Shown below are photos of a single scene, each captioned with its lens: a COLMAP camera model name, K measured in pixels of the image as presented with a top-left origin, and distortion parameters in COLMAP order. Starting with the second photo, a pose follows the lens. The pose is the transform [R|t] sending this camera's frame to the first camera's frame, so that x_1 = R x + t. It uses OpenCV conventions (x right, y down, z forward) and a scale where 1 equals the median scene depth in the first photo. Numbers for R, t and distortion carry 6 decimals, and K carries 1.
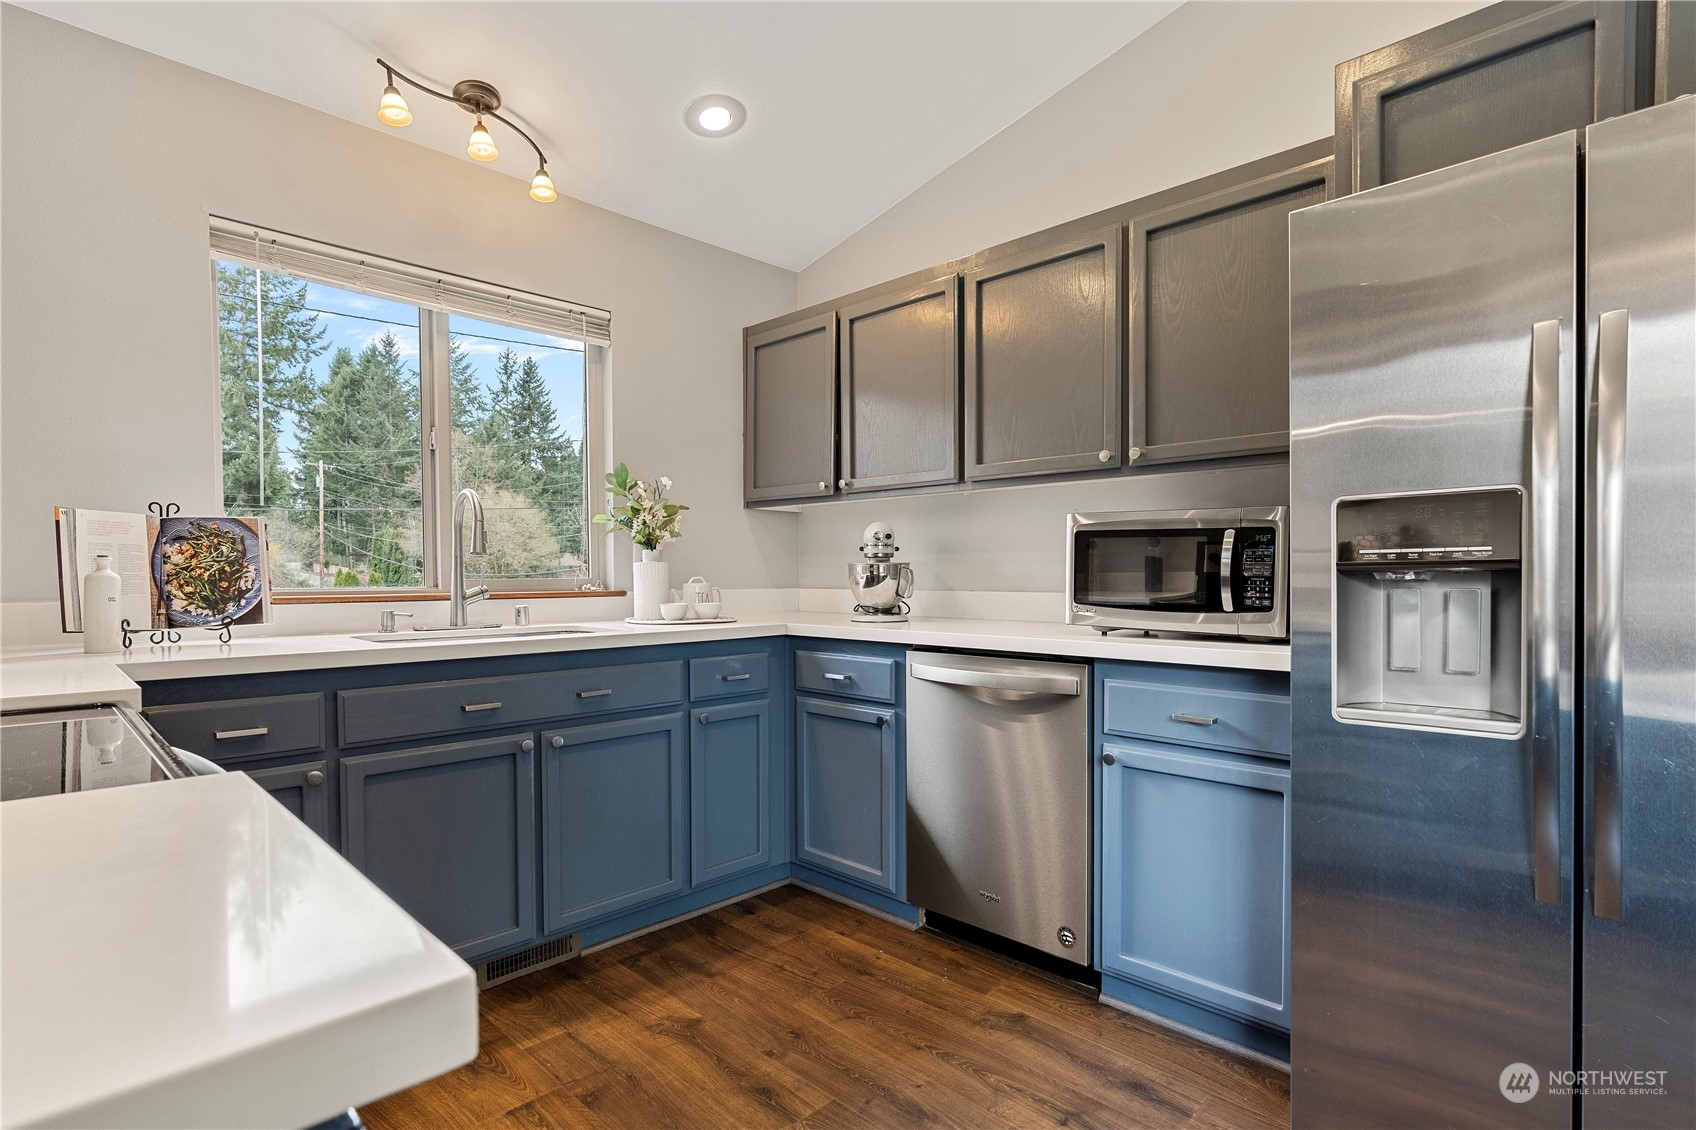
lens RADIAL K [[822.0, 0, 806.4], [0, 822.0, 592.8], [0, 0, 1]] dist [-0.000218, -0.000060]
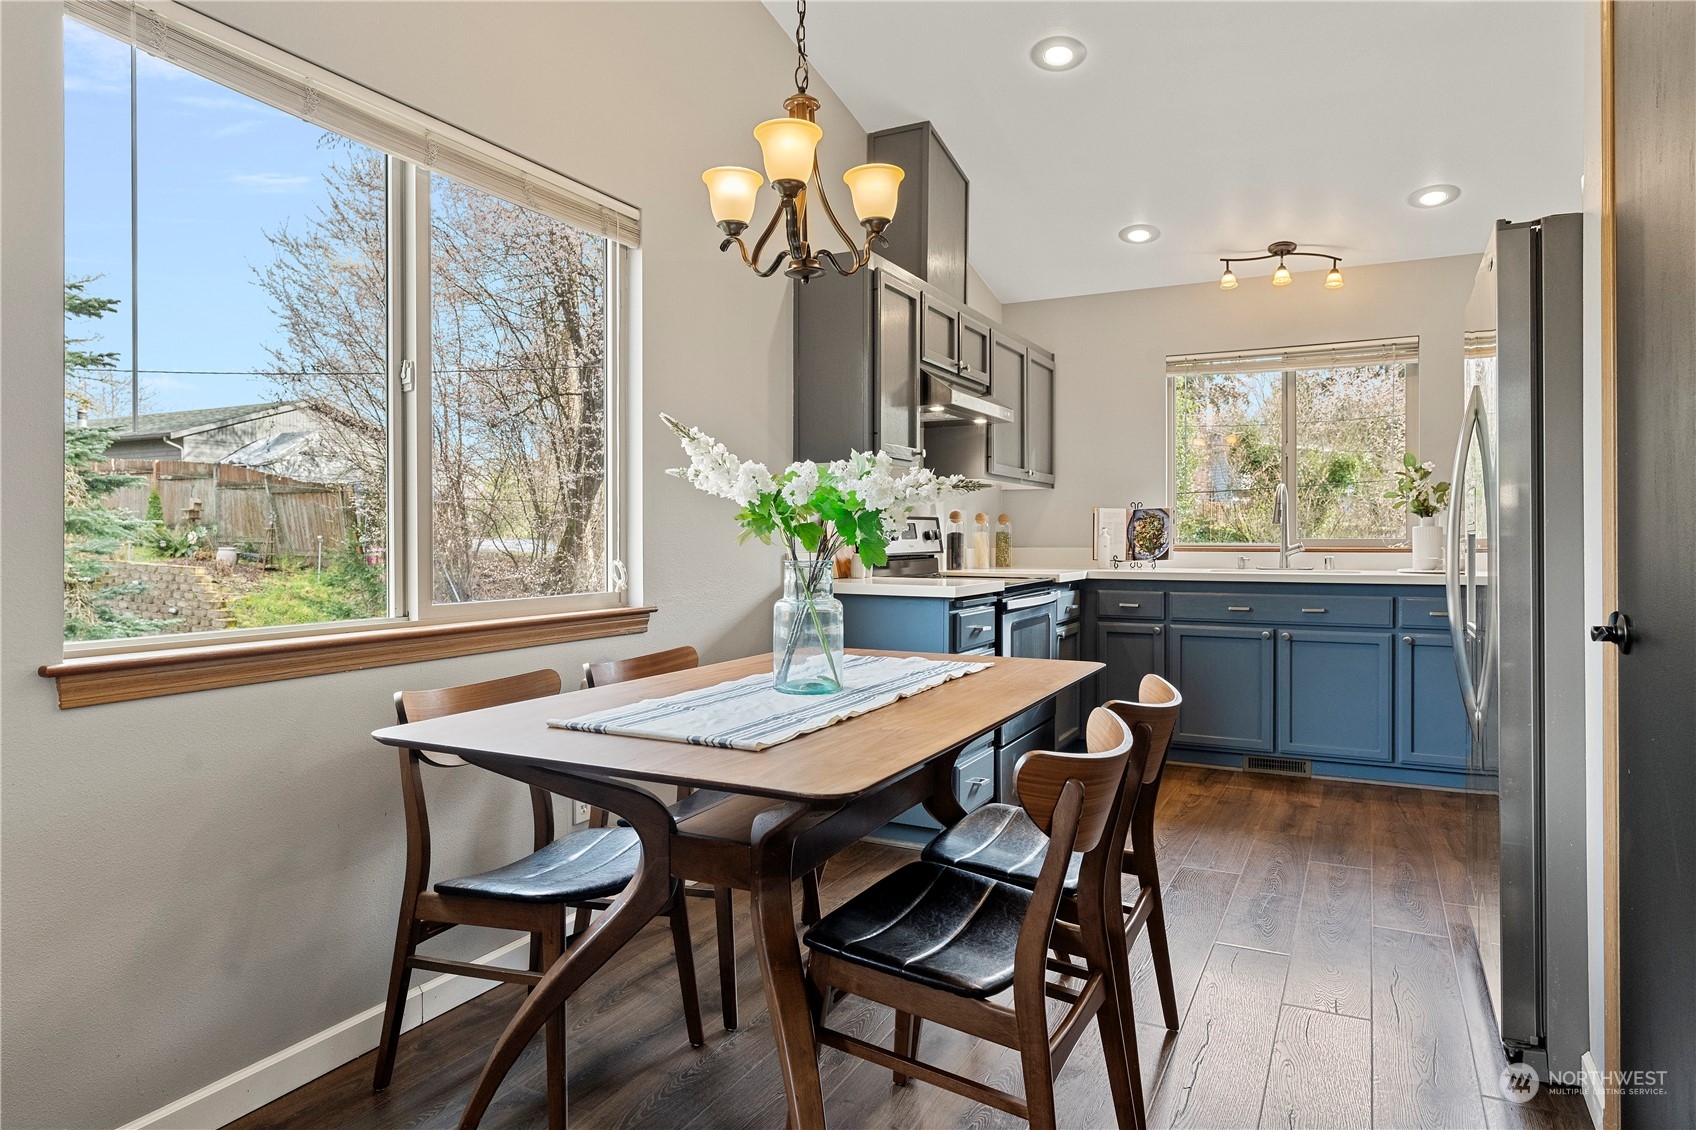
lens RADIAL K [[999.1, 0, 831.8], [0, 999.1, 538.5], [0, 0, 1]] dist [0.000333, 0.000020]
pose [[0.290398, 0.008874, -0.956865, 1.461998], [-0.018452, 0.999823, 0.003672, -0.009644], [0.956728, 0.016589, 0.290510, -0.513723]]
